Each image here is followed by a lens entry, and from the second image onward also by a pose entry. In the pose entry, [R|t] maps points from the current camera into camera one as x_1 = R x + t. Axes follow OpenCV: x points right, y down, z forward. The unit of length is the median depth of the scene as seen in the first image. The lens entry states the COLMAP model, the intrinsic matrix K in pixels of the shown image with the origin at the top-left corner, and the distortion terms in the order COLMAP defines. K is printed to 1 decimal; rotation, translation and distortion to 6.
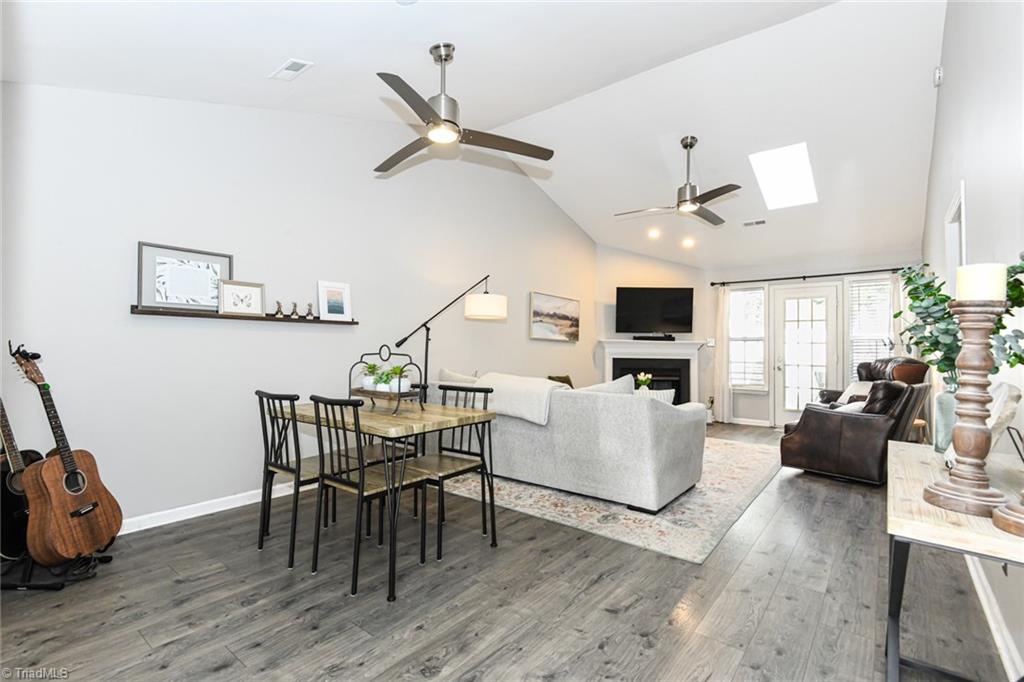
lens RADIAL K [[464.7, 0, 507.9], [0, 464.7, 336.9], [0, 0, 1]] dist [0.020881, -0.022476]
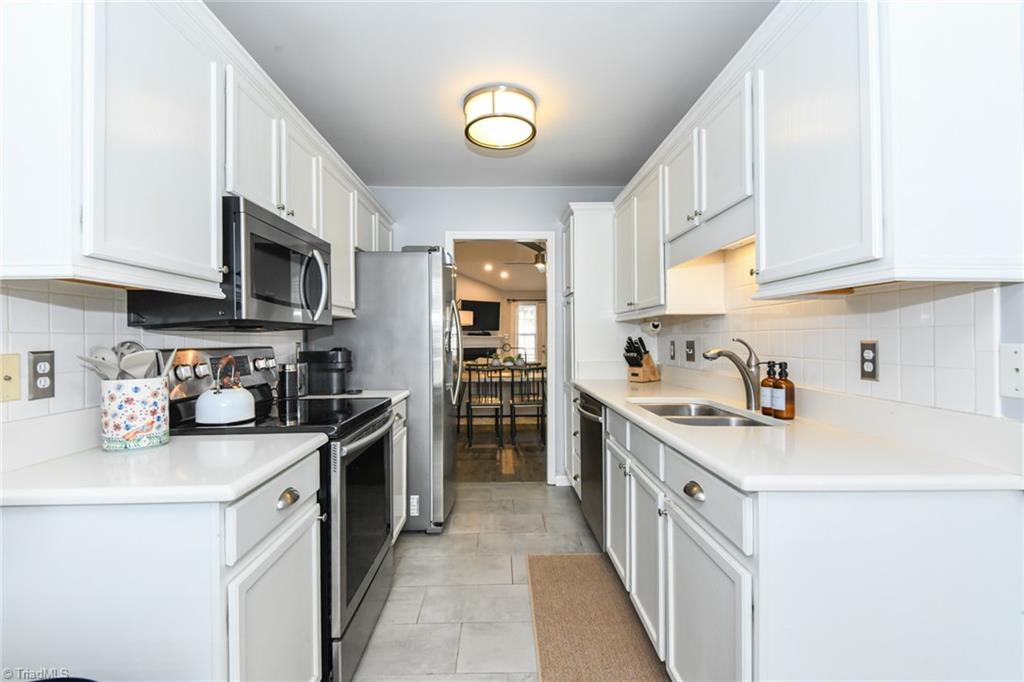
lens RADIAL K [[466.2, 0, 511.8], [0, 466.2, 344.3], [0, 0, 1]] dist [0.023825, -0.022174]
pose [[0.768769, -0.021197, 0.639176, -0.683515], [0.006513, 0.999658, 0.025319, -0.002399], [-0.639494, -0.015302, 0.768644, -0.282914]]
